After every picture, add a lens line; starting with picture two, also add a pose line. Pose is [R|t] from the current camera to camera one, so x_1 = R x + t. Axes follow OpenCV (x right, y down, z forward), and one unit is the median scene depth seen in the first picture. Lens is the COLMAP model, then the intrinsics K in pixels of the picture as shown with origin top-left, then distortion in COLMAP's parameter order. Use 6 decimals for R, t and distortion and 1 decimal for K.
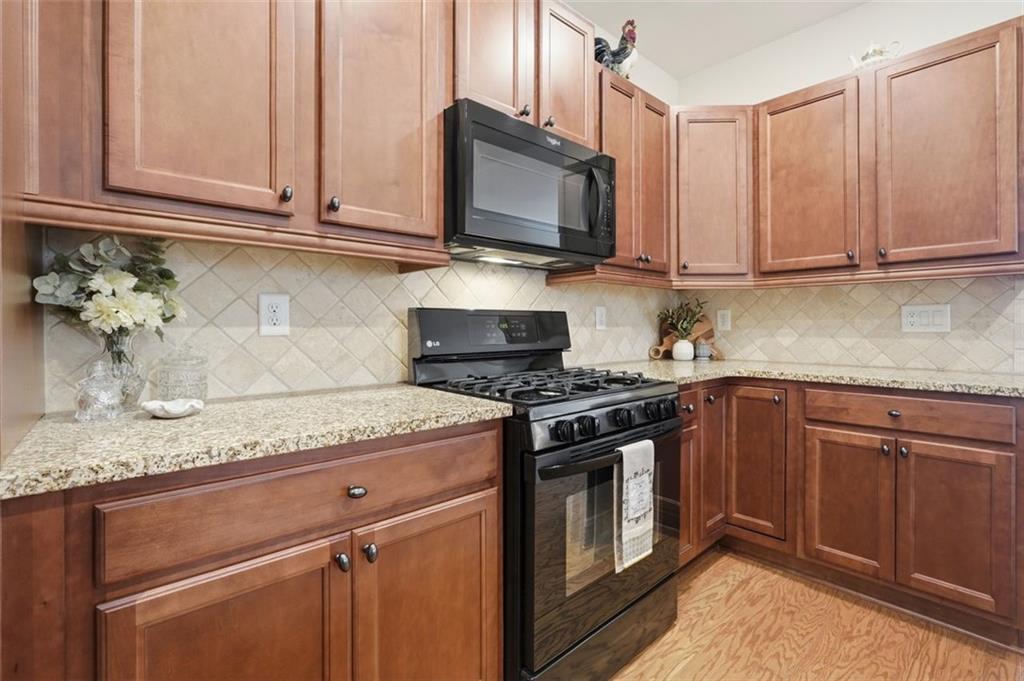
lens RADIAL K [[467.4, 0, 515.4], [0, 467.4, 326.0], [0, 0, 1]] dist [0.000526, 0.000248]
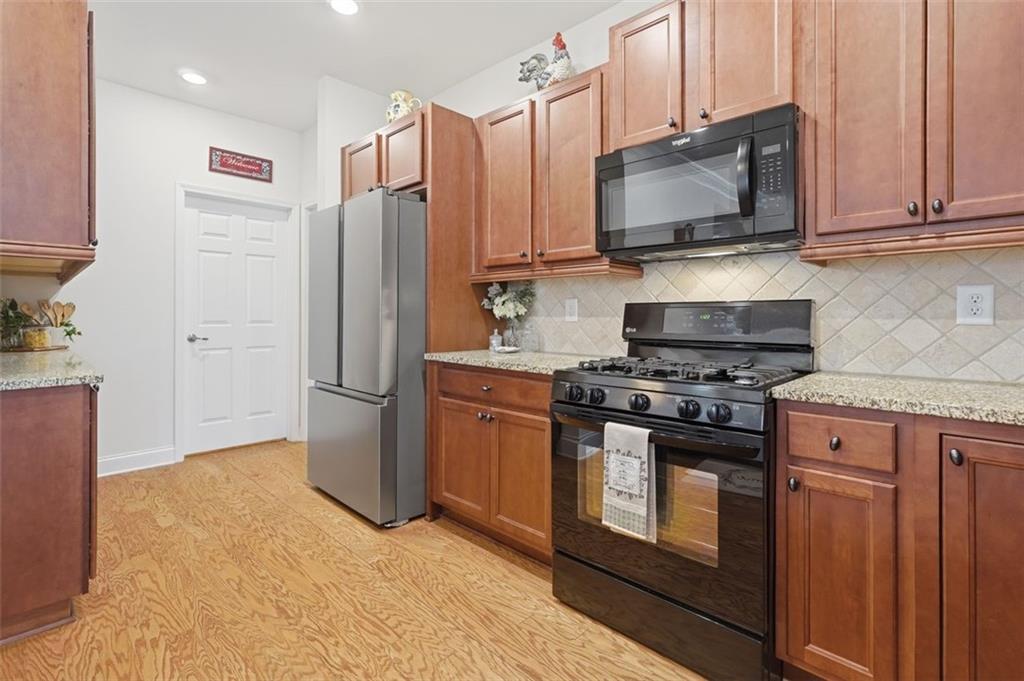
lens RADIAL K [[467.4, 0, 507.2], [0, 467.4, 316.3], [0, 0, 1]] dist [0.000526, 0.000248]
pose [[0.050074, 0.000948, -0.998745, 1.320708], [-0.003842, 0.999992, 0.000757, -0.001232], [0.998738, 0.003799, 0.050077, 0.667168]]
